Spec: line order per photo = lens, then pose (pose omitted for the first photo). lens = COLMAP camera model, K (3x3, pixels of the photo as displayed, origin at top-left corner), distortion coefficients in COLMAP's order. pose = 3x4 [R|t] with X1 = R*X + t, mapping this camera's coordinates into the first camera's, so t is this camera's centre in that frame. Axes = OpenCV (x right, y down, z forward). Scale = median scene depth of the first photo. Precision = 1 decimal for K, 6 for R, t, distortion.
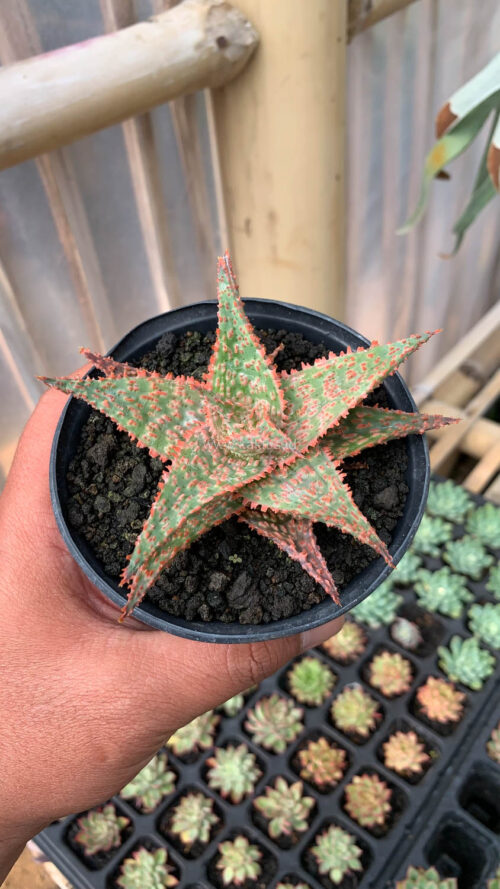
lens RADIAL K [[696.8, 0, 249.1], [0, 696.8, 447.7], [0, 0, 1]] dist [0.079450, 0.000983]
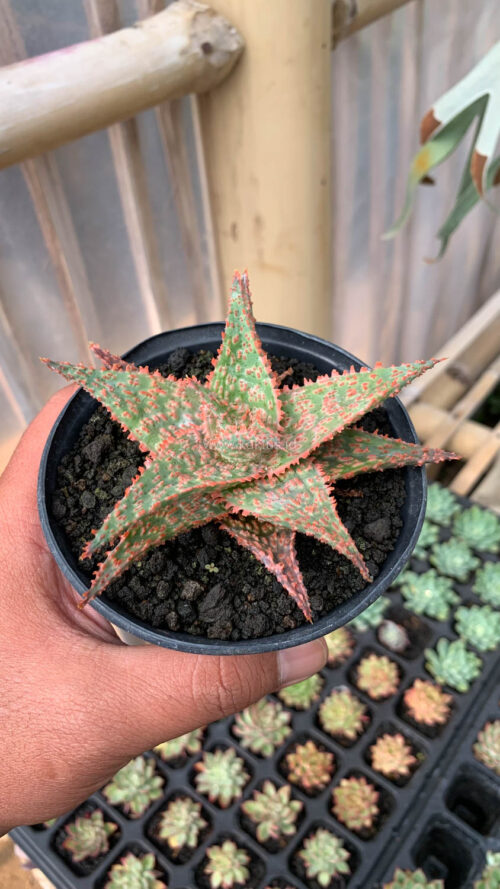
lens RADIAL K [[699.7, 0, 250.0], [0, 699.7, 444.5], [0, 0, 1]] dist [0.049213, -0.001380]
pose [[0.991013, 0.116424, -0.065874, 0.076936], [-0.125273, 0.980436, -0.151827, 0.134386], [0.046909, 0.158714, 0.986210, 0.027697]]
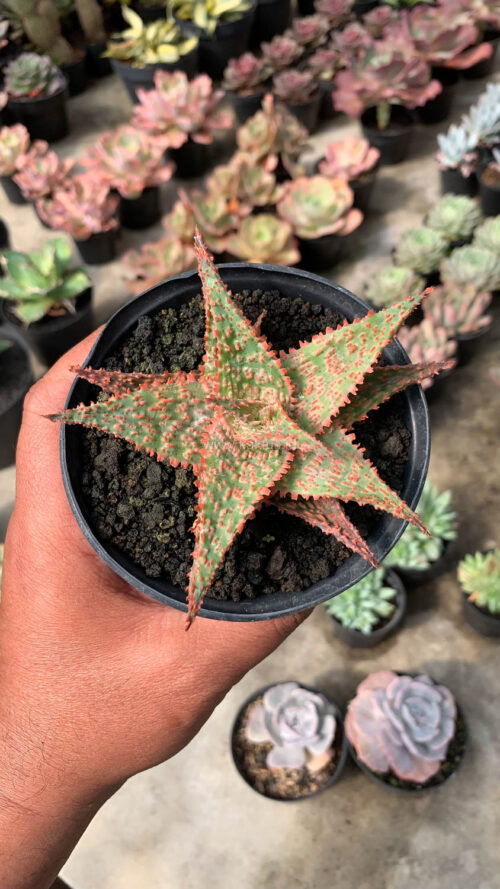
lens RADIAL K [[699.7, 0, 250.0], [0, 699.7, 444.5], [0, 0, 1]] dist [0.049213, -0.001380]
pose [[0.971668, -0.207554, 0.113058, -0.138836], [0.174213, 0.952221, 0.250848, -0.249605], [-0.159721, -0.224044, 0.961402, 0.019702]]
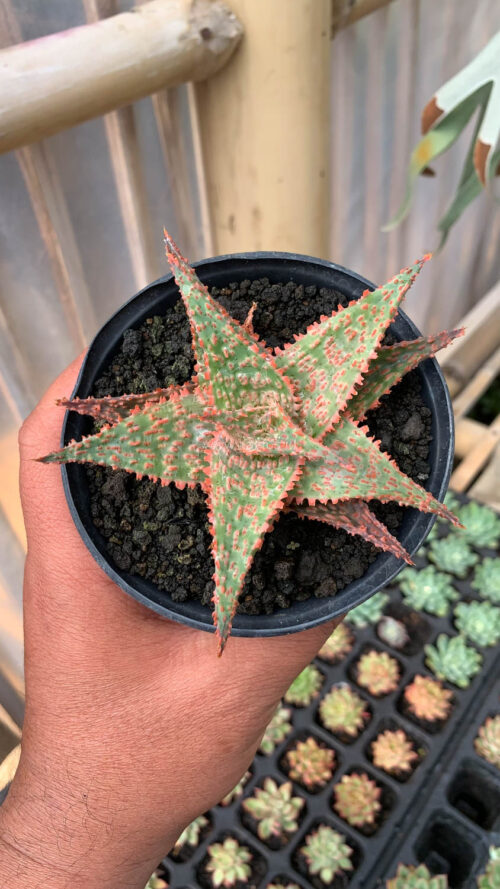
lens RADIAL K [[700.4, 0, 246.9], [0, 700.4, 454.6], [0, 0, 1]] dist [0.040103, -0.003055]
pose [[0.934898, -0.353823, 0.027844, -0.064163], [0.329360, 0.894133, 0.303394, -0.286532], [-0.132244, -0.274472, 0.952458, 0.092120]]
